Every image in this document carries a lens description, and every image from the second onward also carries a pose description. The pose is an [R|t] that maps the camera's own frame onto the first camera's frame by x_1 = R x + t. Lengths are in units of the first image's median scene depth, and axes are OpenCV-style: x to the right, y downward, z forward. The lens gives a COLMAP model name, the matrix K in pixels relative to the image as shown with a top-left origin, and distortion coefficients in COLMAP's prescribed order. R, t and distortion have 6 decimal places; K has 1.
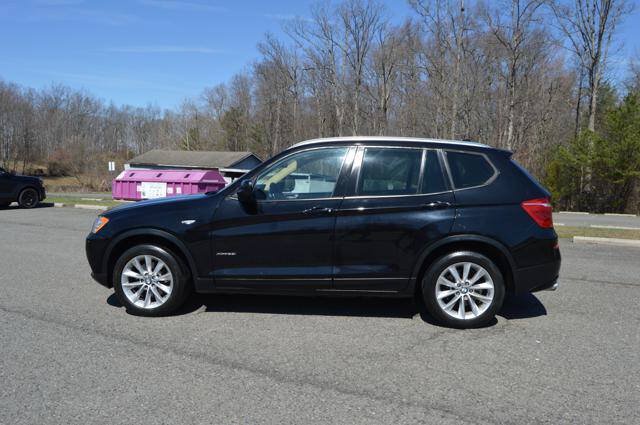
lens RADIAL K [[523.2, 0, 317.2], [0, 523.2, 206.8], [0, 0, 1]] dist [-0.090793, 0.028727]
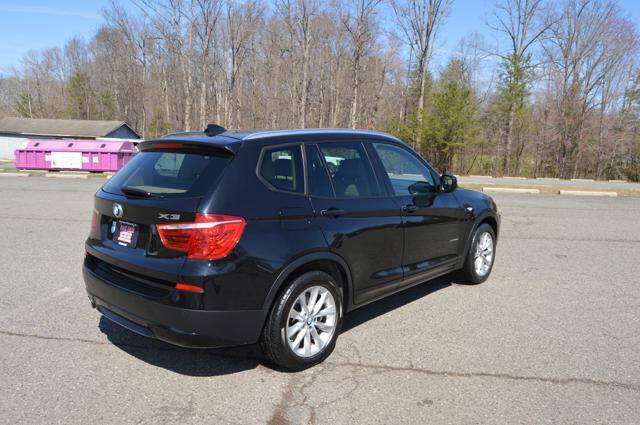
lens RADIAL K [[498.3, 0, 319.6], [0, 498.3, 212.4], [0, 0, 1]] dist [-0.095257, 0.036280]
pose [[0.938240, -0.041510, 0.343485, -0.106069], [0.013385, 0.996388, 0.083850, -0.000803], [-0.345725, -0.074074, 0.935407, -0.061767]]
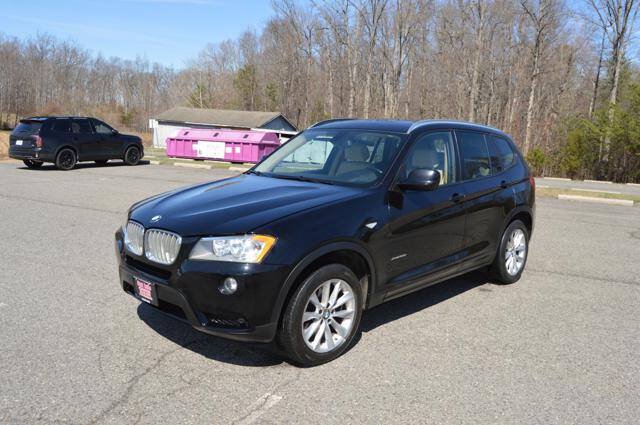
lens RADIAL K [[523.2, 0, 321.6], [0, 523.2, 211.7], [0, 0, 1]] dist [-0.090793, 0.028727]
pose [[0.999266, 0.024014, 0.029838, -0.072473], [-0.026505, 0.995933, 0.086112, -0.001576], [-0.027649, -0.086840, 0.995839, -0.035889]]
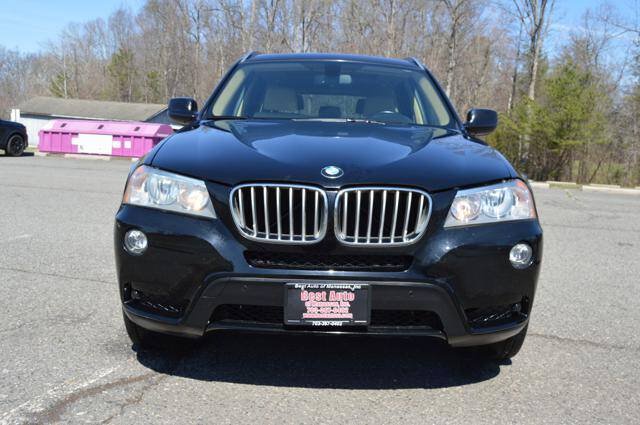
lens RADIAL K [[618.8, 0, 321.4], [0, 618.8, 200.6], [0, 0, 1]] dist [-0.064210, 0.000000]
pose [[0.977423, 0.014543, 0.210793, -0.092262], [-0.023437, 0.998935, 0.039754, 0.009148], [-0.209990, -0.043797, 0.976722, -0.074347]]
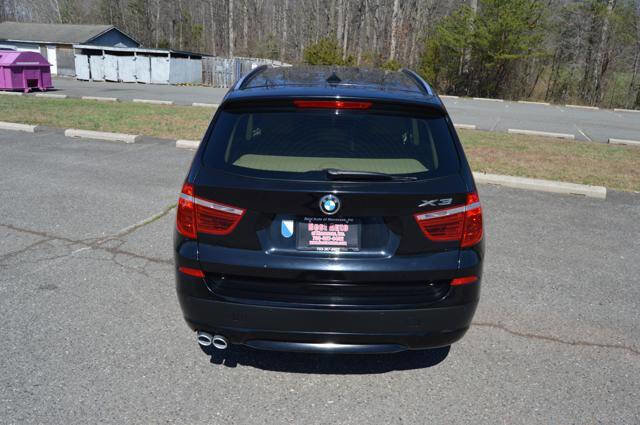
lens RADIAL K [[523.2, 0, 306.0], [0, 523.2, 204.7], [0, 0, 1]] dist [-0.090793, 0.028727]
pose [[0.989839, -0.027573, 0.139492, 0.074012], [-0.005540, 0.972795, 0.231600, -0.010810], [-0.142083, -0.230019, 0.962758, 0.039439]]
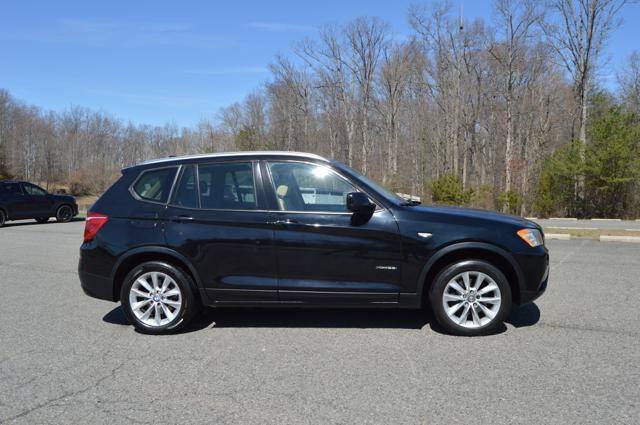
lens RADIAL K [[523.2, 0, 313.9], [0, 523.2, 206.3], [0, 0, 1]] dist [-0.090793, 0.028727]
pose [[0.998981, -0.021425, -0.039713, 0.020053], [0.020280, 0.999373, -0.029023, 0.004189], [0.040310, 0.028188, 0.998790, -0.057391]]
